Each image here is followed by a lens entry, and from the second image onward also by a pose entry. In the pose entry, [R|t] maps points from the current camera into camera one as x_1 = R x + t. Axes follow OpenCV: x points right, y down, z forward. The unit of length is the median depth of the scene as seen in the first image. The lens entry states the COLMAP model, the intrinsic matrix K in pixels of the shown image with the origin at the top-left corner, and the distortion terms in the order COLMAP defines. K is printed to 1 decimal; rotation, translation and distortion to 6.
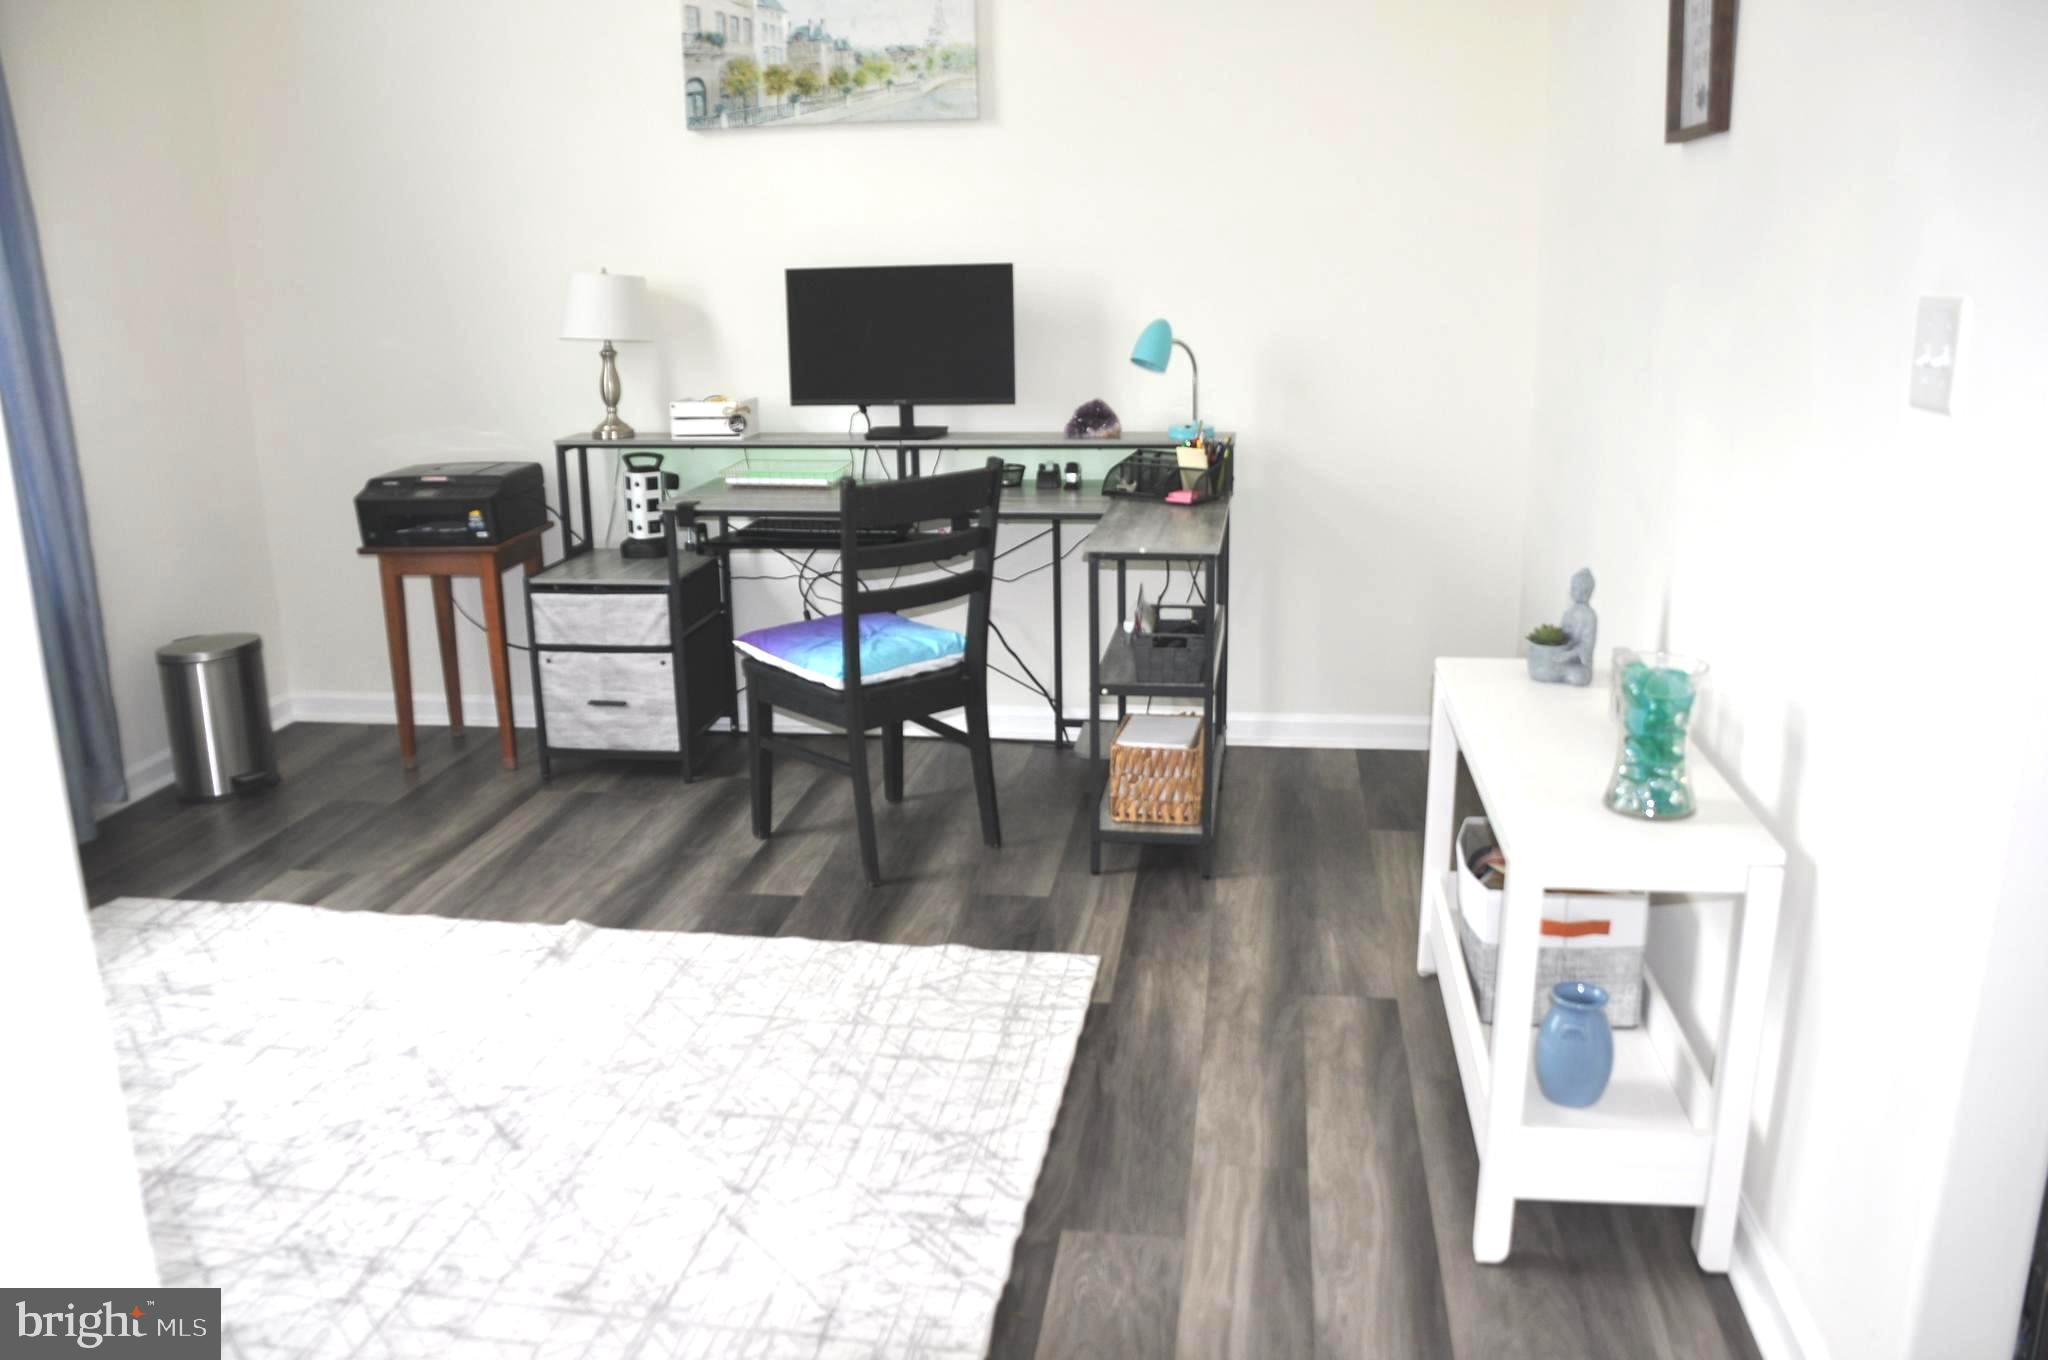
lens RADIAL K [[1660.7, 0, 1034.1], [0, 1660.7, 712.1], [0, 0, 1]] dist [-0.161918, 0.133301]
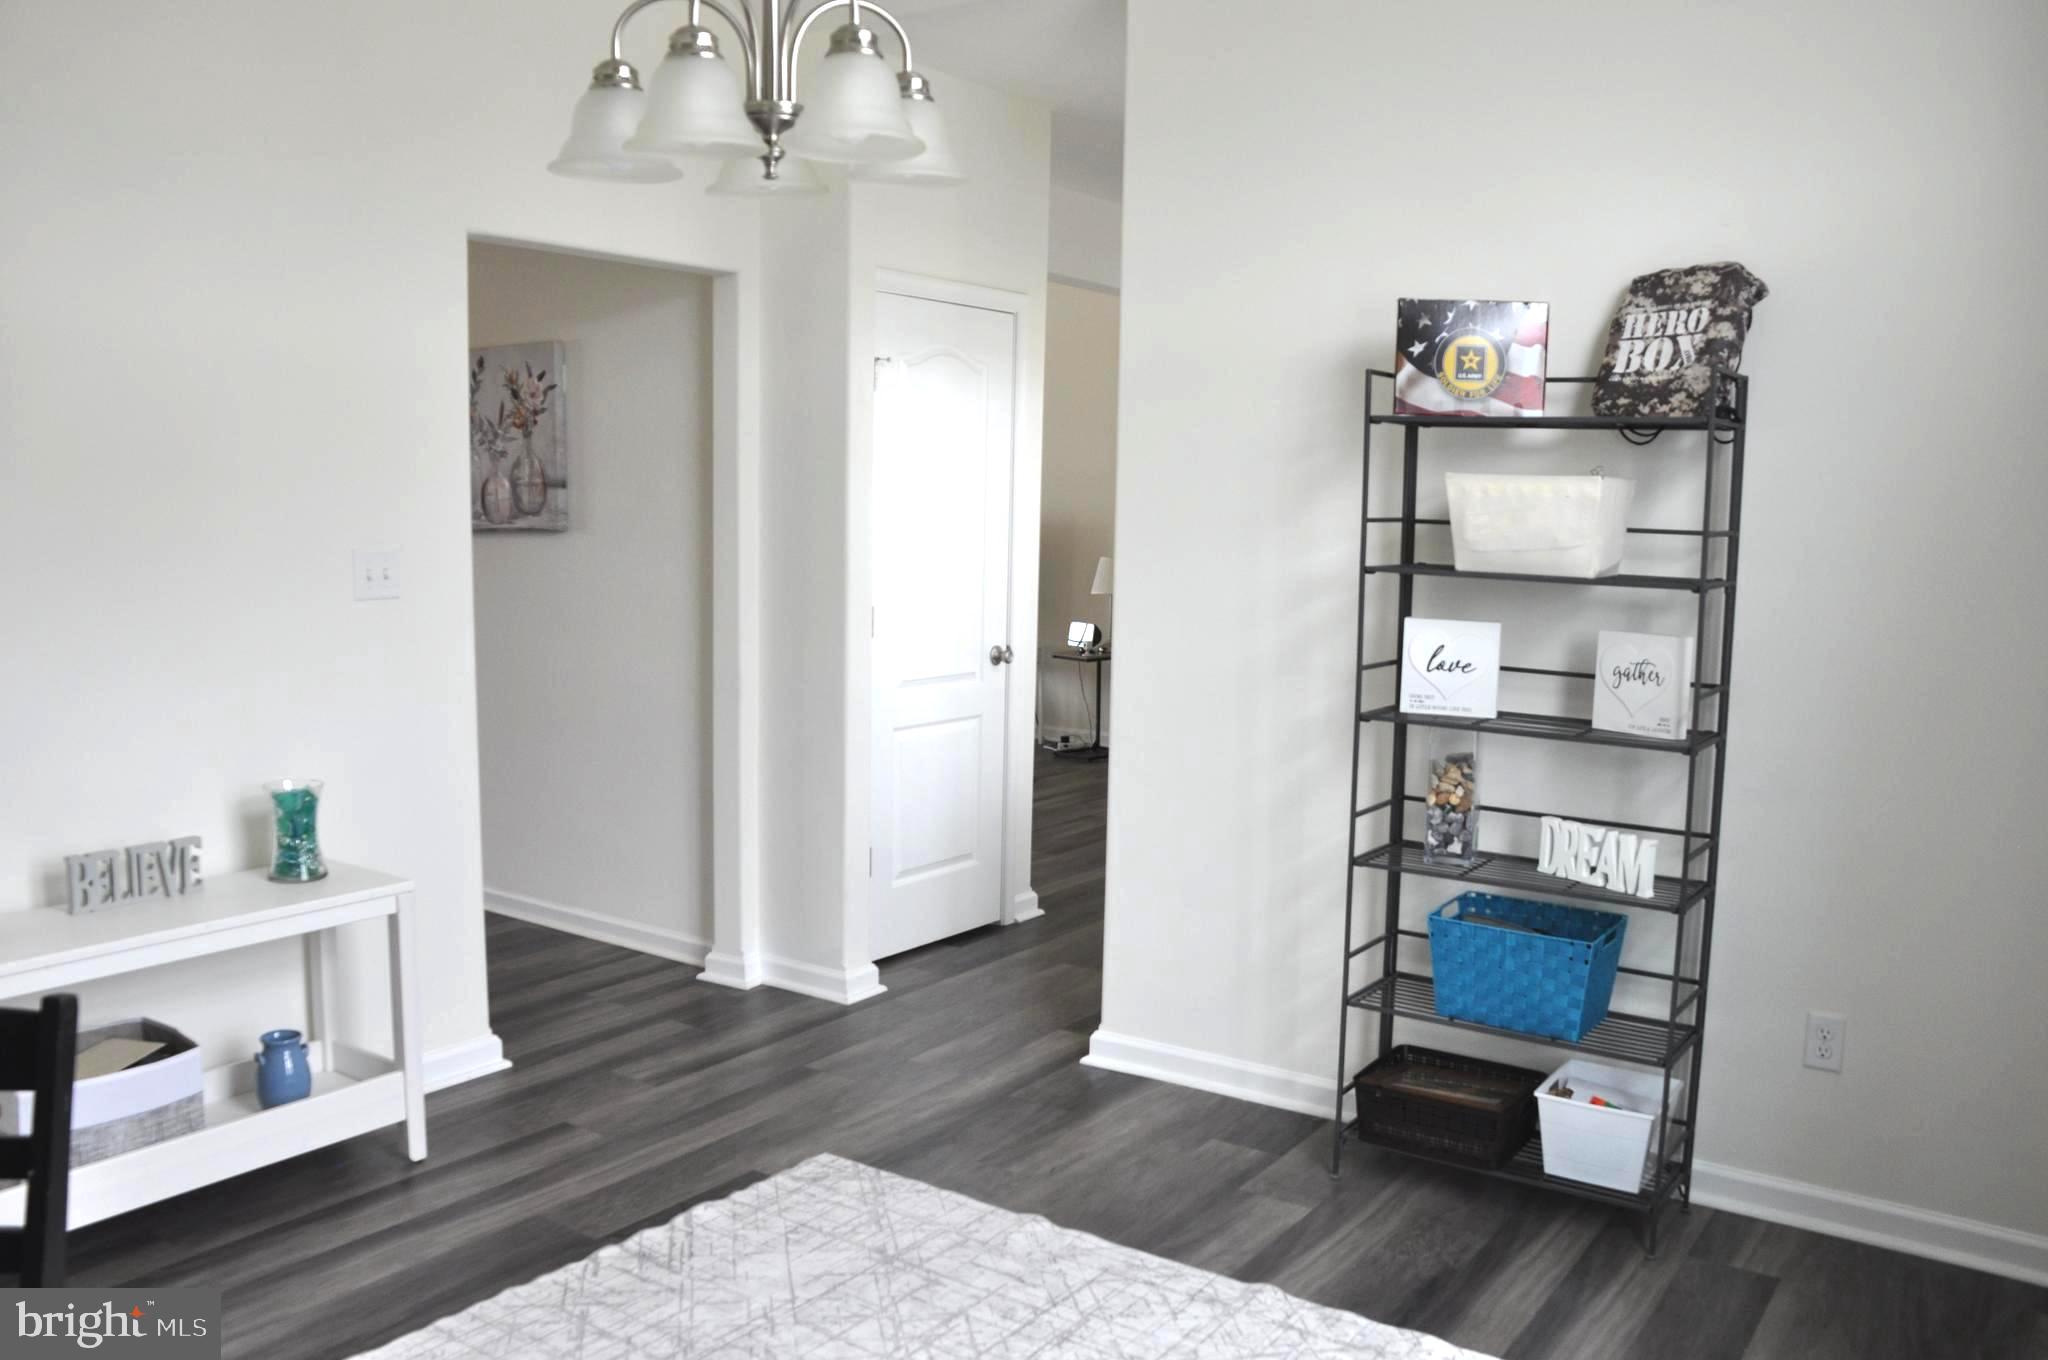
lens RADIAL K [[1660.7, 0, 1034.1], [0, 1660.7, 712.1], [0, 0, 1]] dist [-0.161918, 0.133301]
pose [[-0.895231, -0.065646, 0.440741, -0.485719], [0.109153, 0.926649, 0.359731, -0.297029], [-0.432027, 0.370150, -0.822400, 0.993996]]
